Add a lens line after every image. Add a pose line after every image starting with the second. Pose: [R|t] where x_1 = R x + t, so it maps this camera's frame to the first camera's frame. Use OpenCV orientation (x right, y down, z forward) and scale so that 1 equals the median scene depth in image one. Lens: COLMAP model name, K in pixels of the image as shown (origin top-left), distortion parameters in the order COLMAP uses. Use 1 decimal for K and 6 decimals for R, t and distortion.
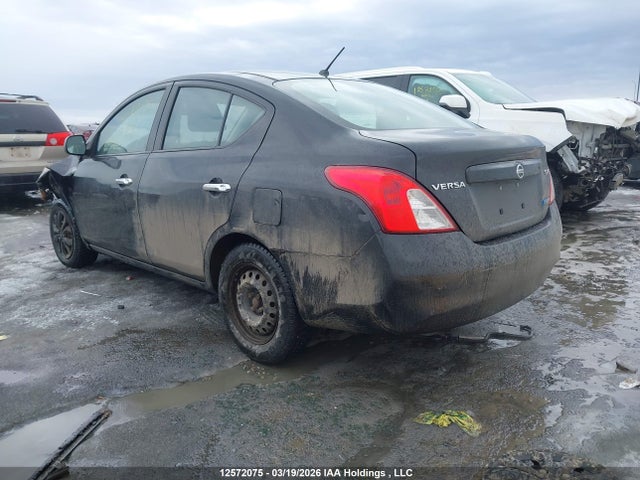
lens RADIAL K [[503.8, 0, 320.0], [0, 503.8, 240.0], [0, 0, 1]] dist [0.043061, -0.046688]
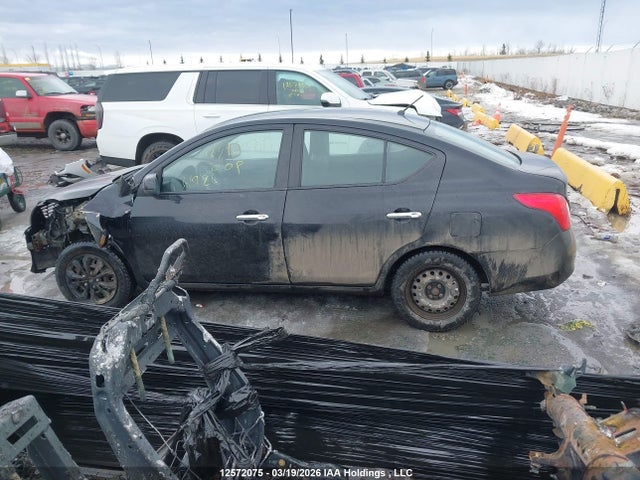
lens RADIAL K [[503.8, 0, 320.0], [0, 503.8, 240.0], [0, 0, 1]] dist [0.043061, -0.046688]
pose [[0.816411, -0.190719, 0.545069, -1.115338], [0.140902, 0.981150, 0.132257, -0.245324], [-0.560018, -0.031175, 0.827894, 0.021359]]
